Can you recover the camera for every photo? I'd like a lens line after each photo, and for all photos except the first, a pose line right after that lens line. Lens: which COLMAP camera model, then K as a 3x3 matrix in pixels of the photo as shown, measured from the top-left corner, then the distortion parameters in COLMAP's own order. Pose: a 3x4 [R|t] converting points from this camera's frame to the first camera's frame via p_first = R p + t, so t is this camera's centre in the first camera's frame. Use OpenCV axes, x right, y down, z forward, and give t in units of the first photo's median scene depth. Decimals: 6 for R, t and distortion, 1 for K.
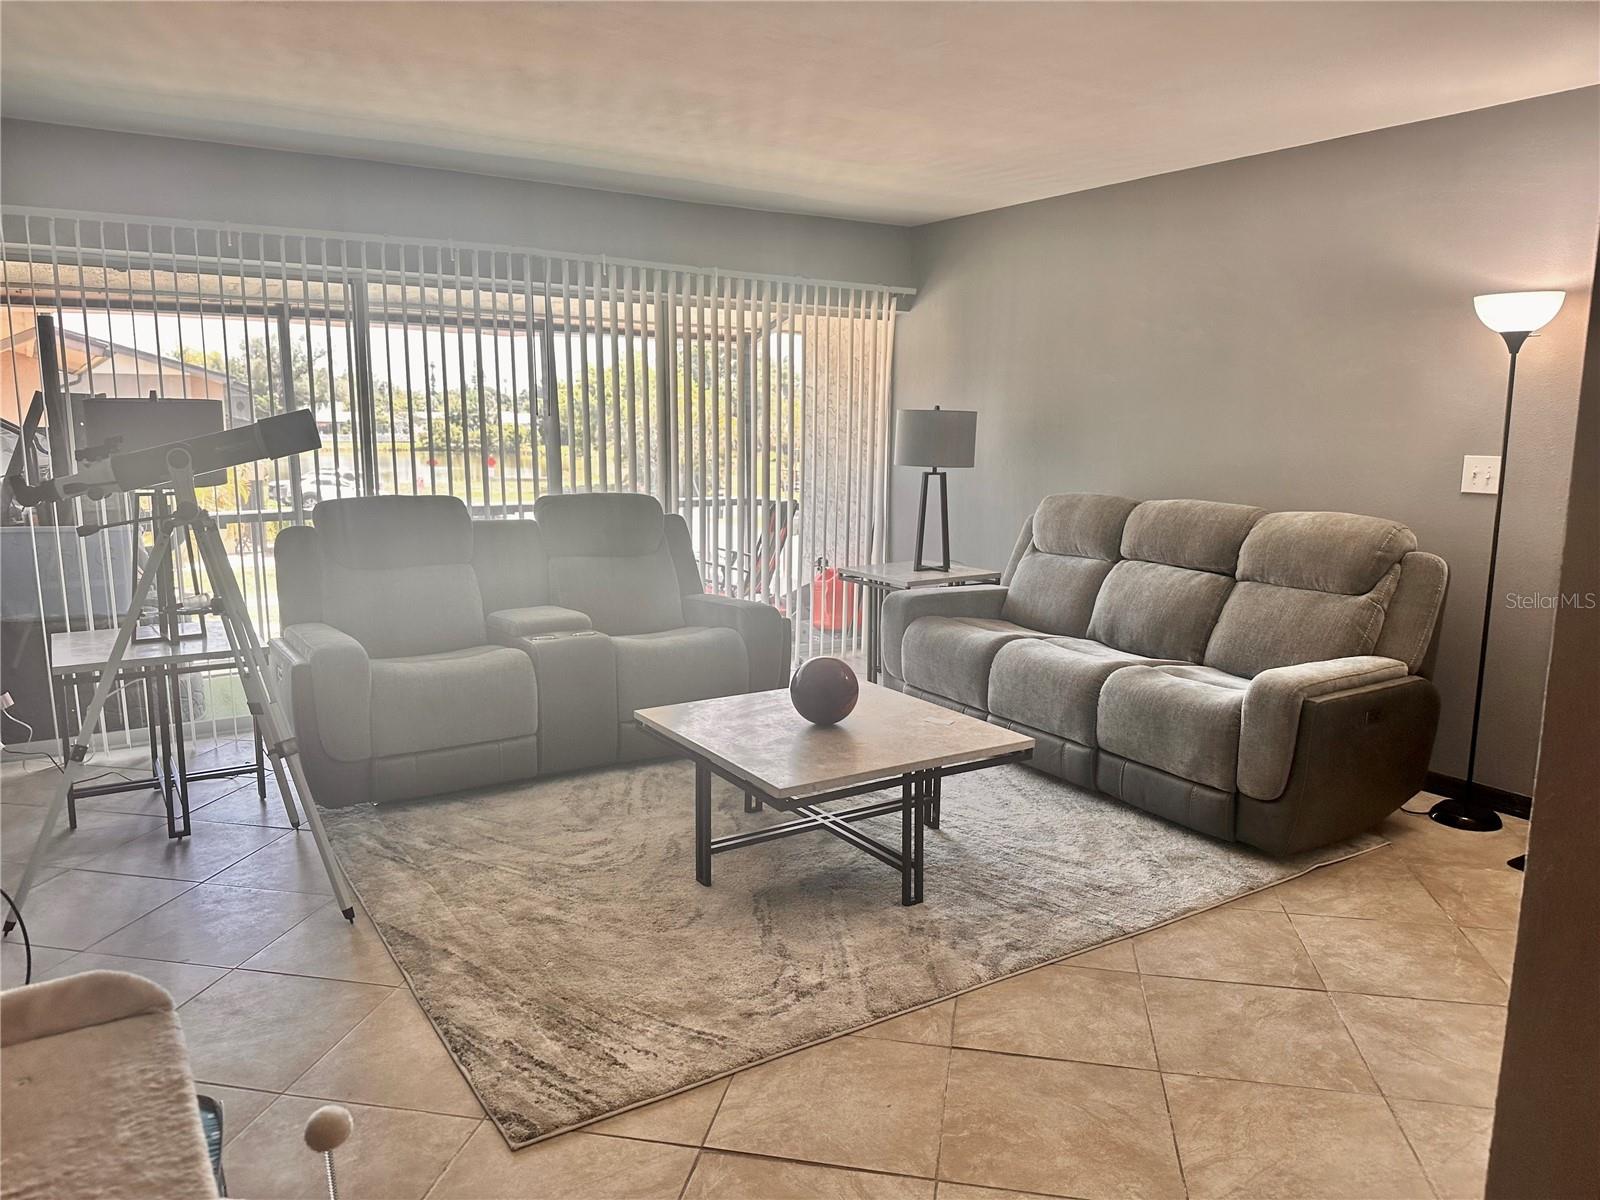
lens RADIAL K [[1113.1, 0, 808.5], [0, 1113.1, 585.4], [0, 0, 1]] dist [-0.000862, -0.057465]
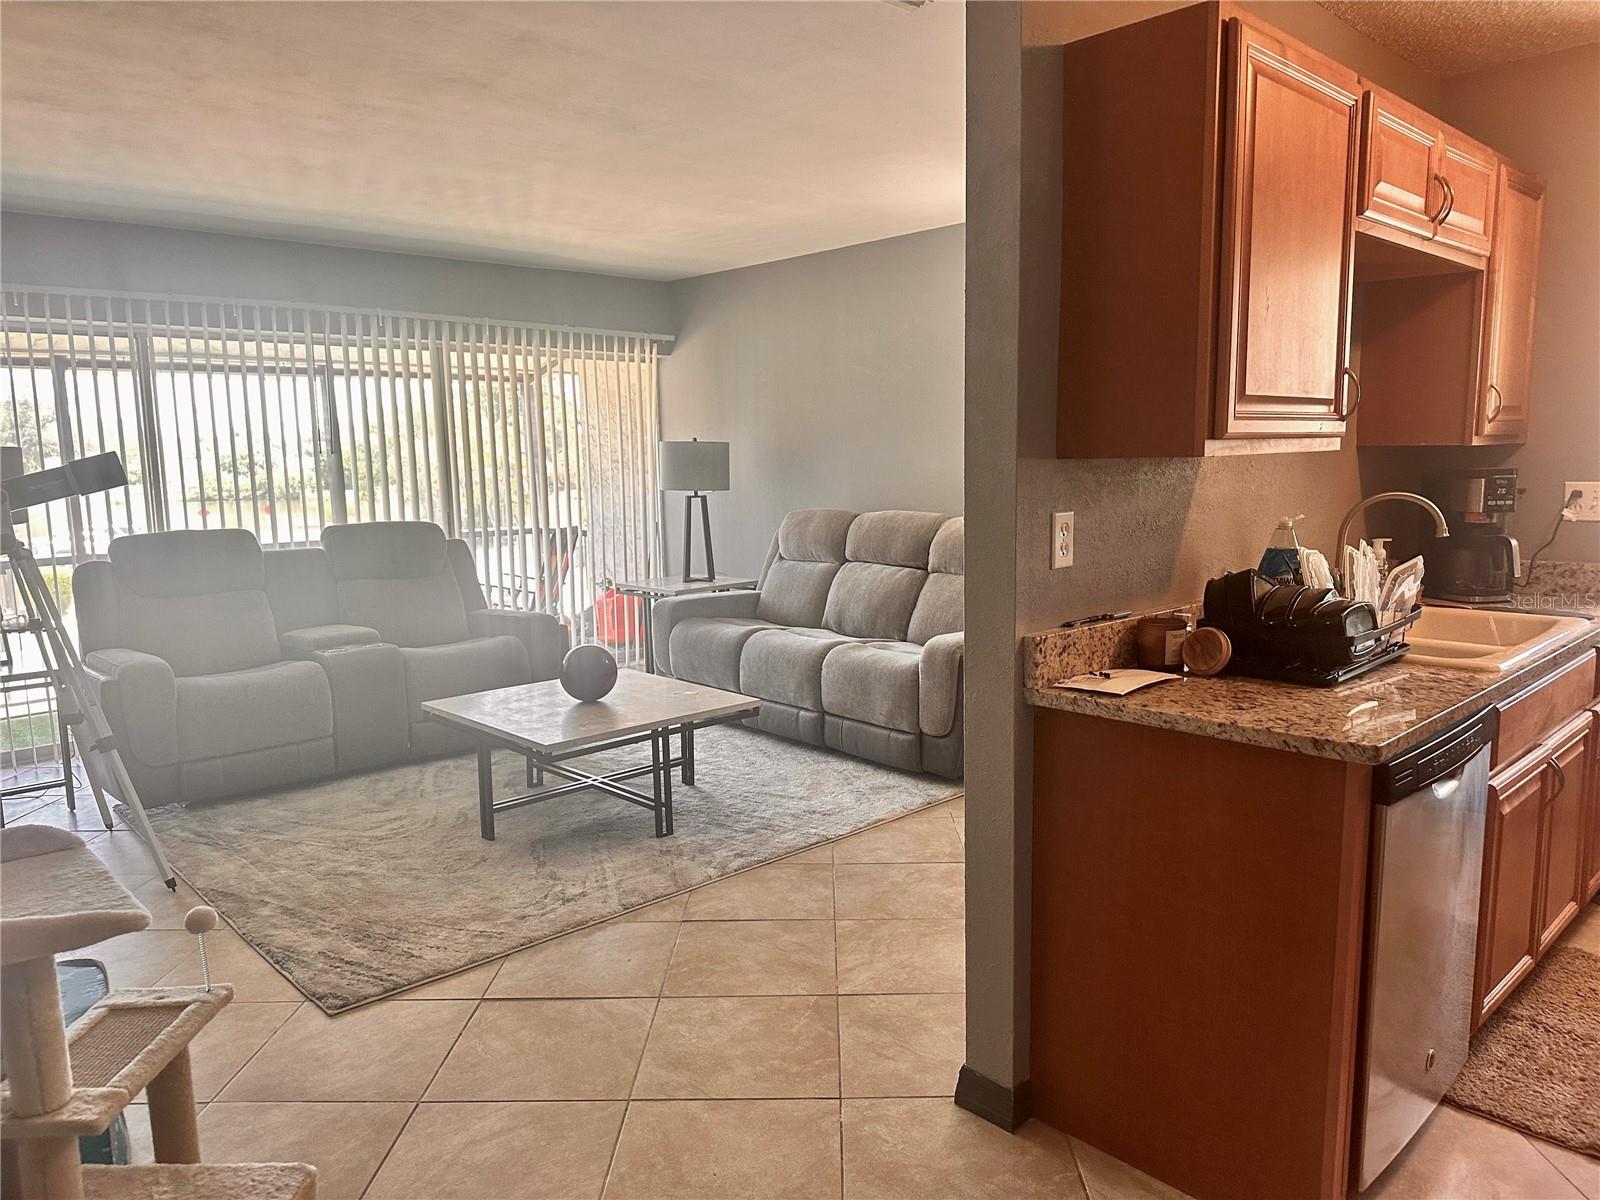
lens RADIAL K [[1113.1, 0, 867.9], [0, 1113.1, 597.2], [0, 0, 1]] dist [-0.000862, -0.057465]
pose [[0.975537, -0.047475, 0.214650, 0.051976], [0.051409, 0.998596, -0.012775, 0.039261], [-0.213742, 0.023497, 0.976608, -0.228696]]
